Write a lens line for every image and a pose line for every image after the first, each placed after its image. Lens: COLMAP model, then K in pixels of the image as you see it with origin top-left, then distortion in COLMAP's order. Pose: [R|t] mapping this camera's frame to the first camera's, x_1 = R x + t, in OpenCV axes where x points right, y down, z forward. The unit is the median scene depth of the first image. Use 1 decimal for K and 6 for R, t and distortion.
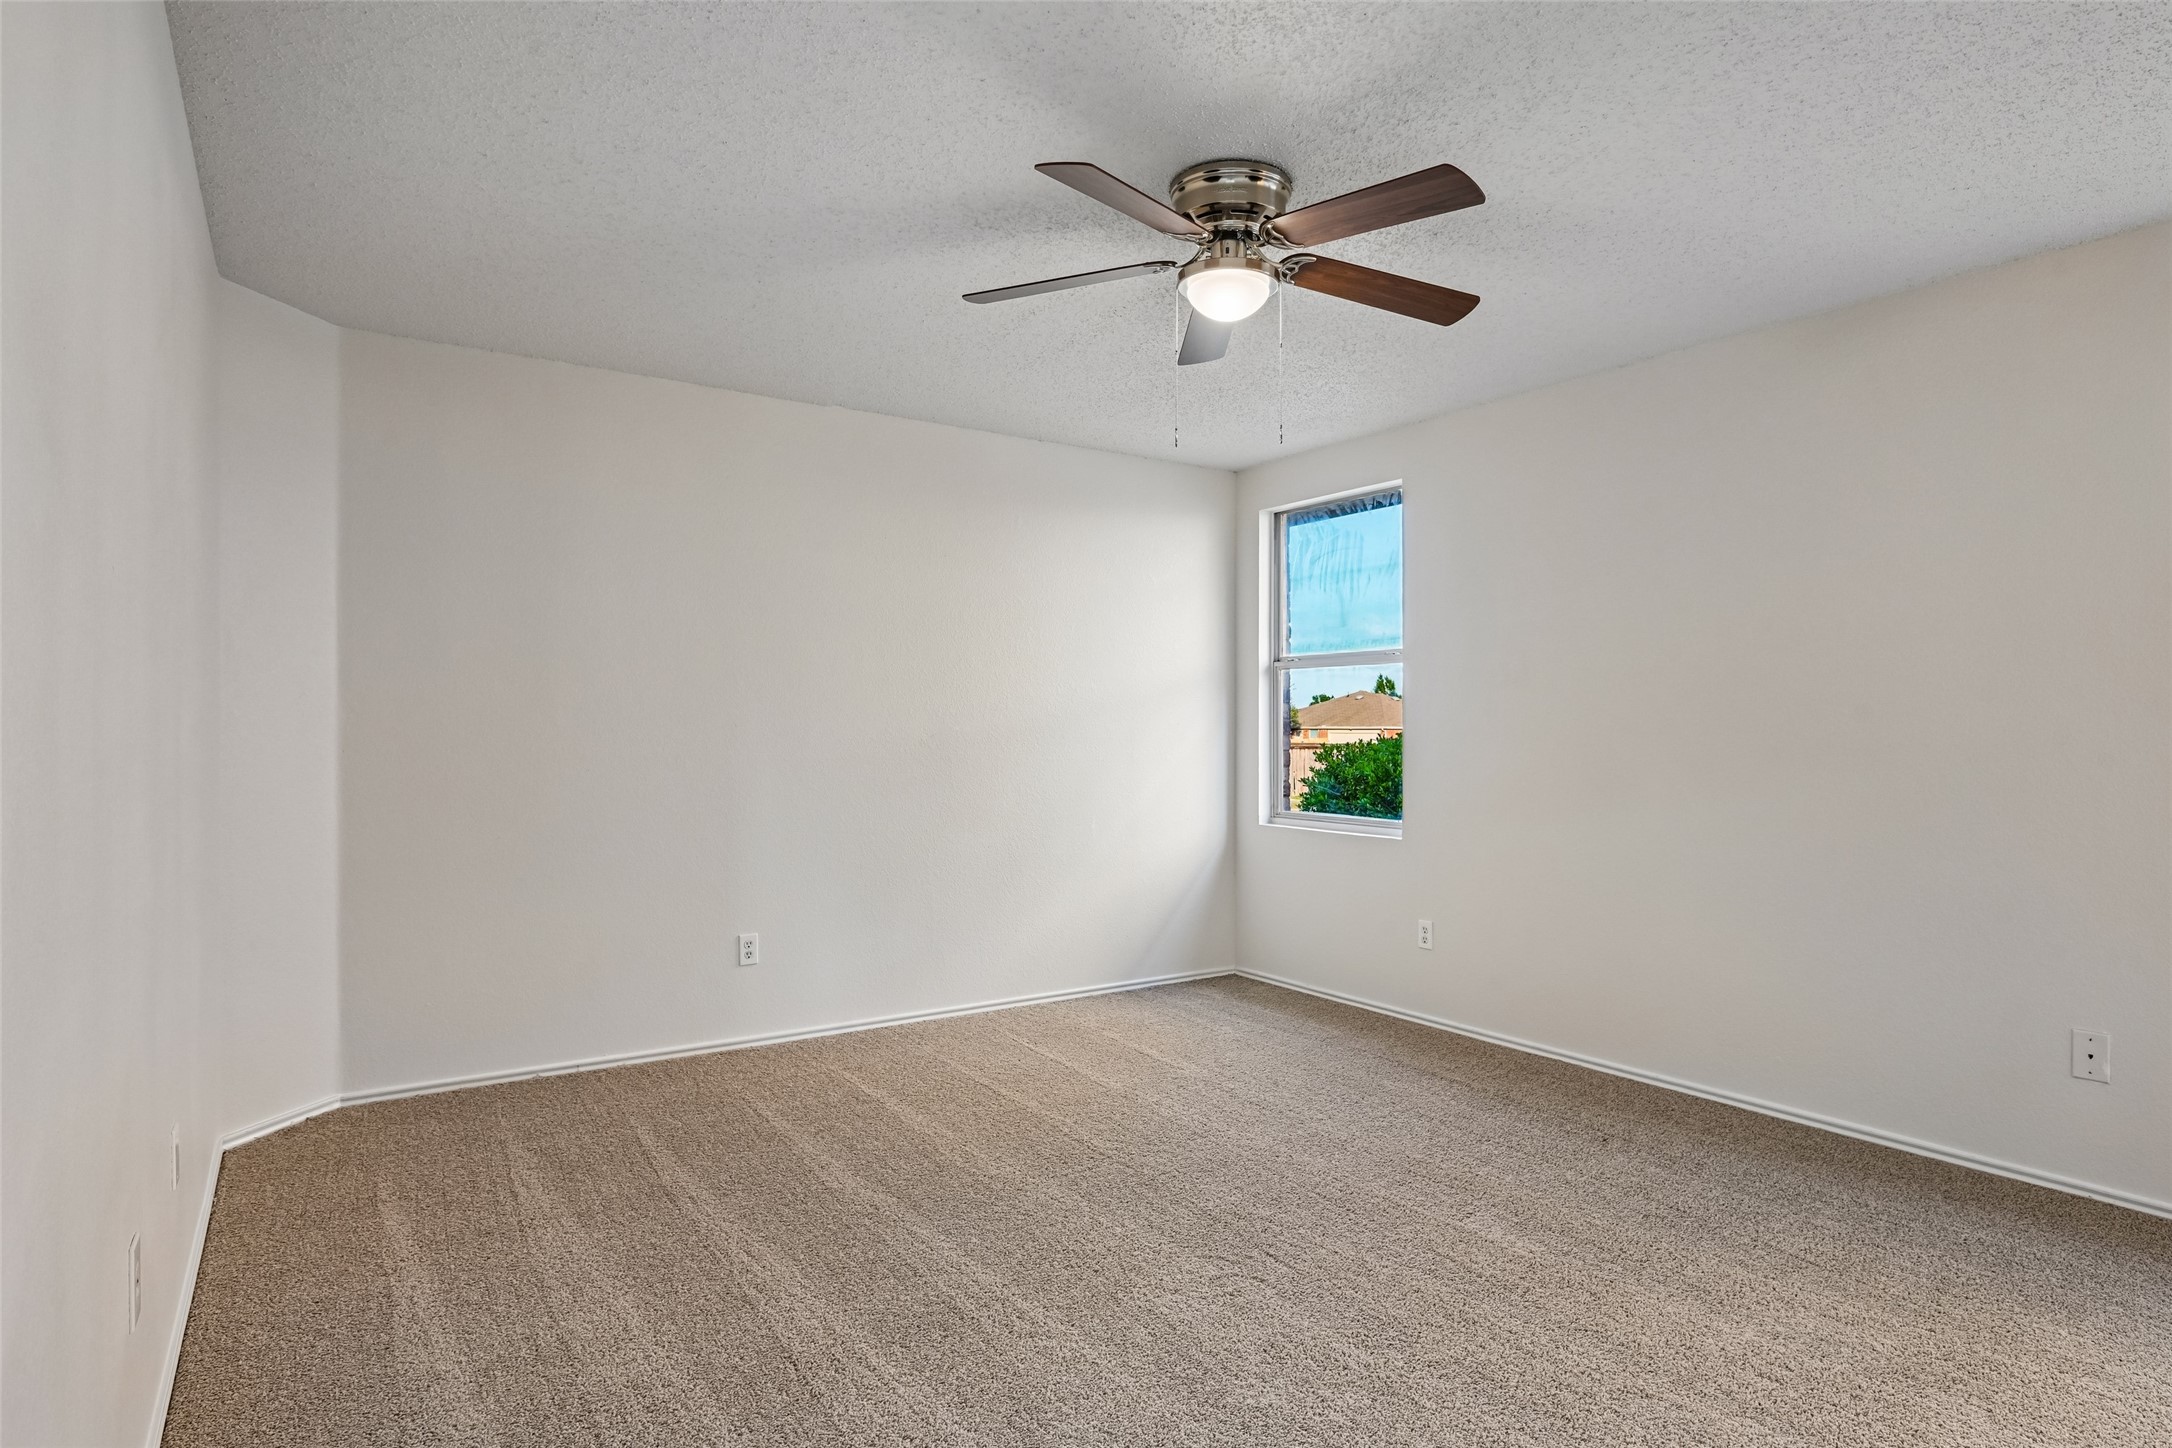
lens RADIAL K [[1194.3, 0, 1097.3], [0, 1194.3, 719.8], [0, 0, 1]] dist [0.003809, -0.000592]
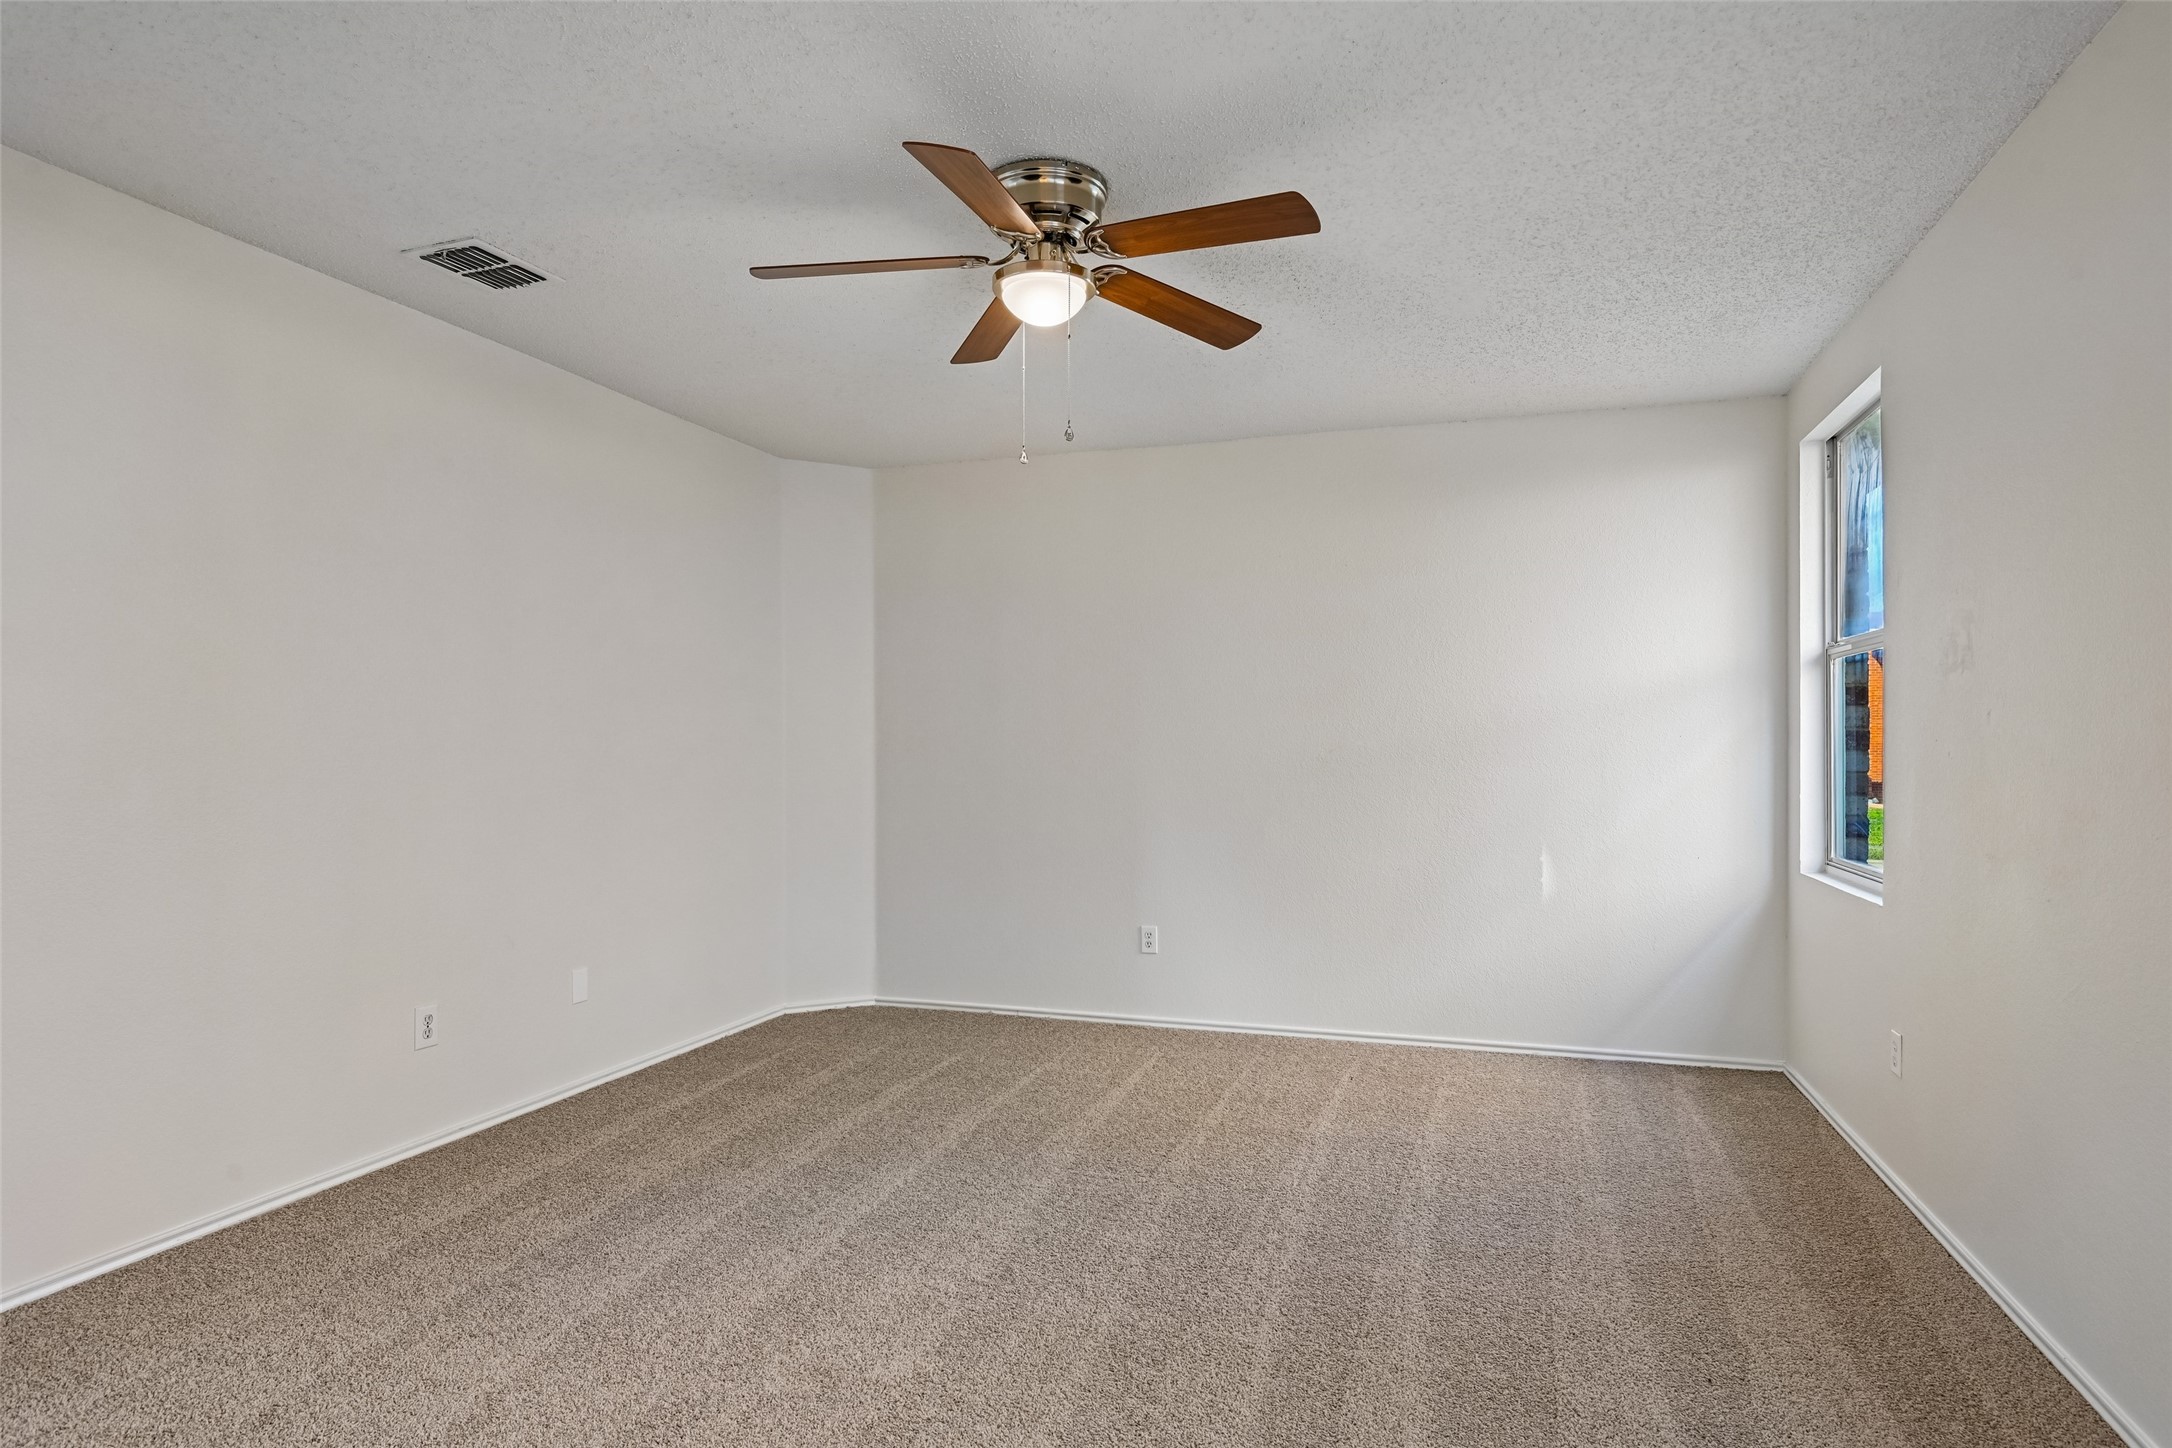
lens RADIAL K [[1194.3, 0, 1089.5], [0, 1194.3, 739.4], [0, 0, 1]] dist [0.003809, -0.000592]
pose [[0.600519, -0.008711, -0.799563, 0.596208], [0.009782, 0.999946, -0.003548, 0.006456], [0.799550, -0.005691, 0.600572, 0.285710]]
